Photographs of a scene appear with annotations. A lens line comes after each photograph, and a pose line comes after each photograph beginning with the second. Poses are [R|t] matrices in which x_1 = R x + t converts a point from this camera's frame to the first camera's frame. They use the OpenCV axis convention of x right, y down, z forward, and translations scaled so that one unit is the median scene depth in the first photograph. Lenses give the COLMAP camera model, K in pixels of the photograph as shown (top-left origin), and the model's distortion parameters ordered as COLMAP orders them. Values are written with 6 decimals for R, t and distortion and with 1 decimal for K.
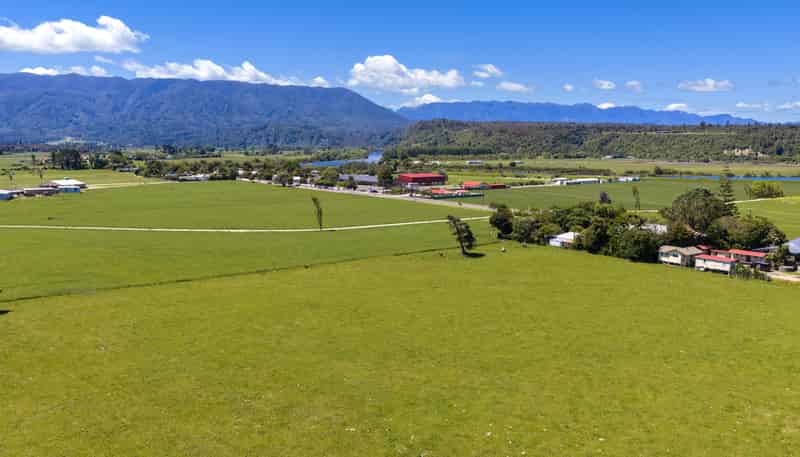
lens RADIAL K [[619.1, 0, 400.0], [0, 619.1, 228.5], [0, 0, 1]] dist [0.005920, -0.003411]
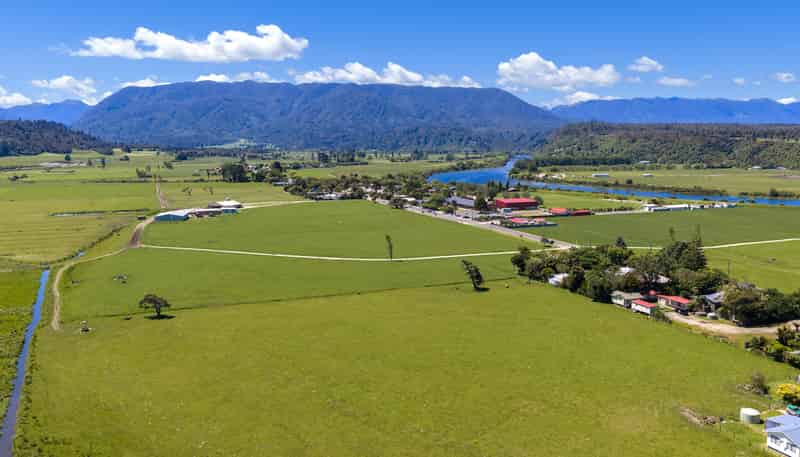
lens RADIAL K [[619.1, 0, 400.0], [0, 619.1, 228.5], [0, 0, 1]] dist [0.005920, -0.003411]
pose [[0.971692, 0.021758, -0.235249, 0.095339], [-0.022255, 0.999752, 0.000541, -0.031902], [0.235202, 0.004710, 0.971935, -0.132847]]
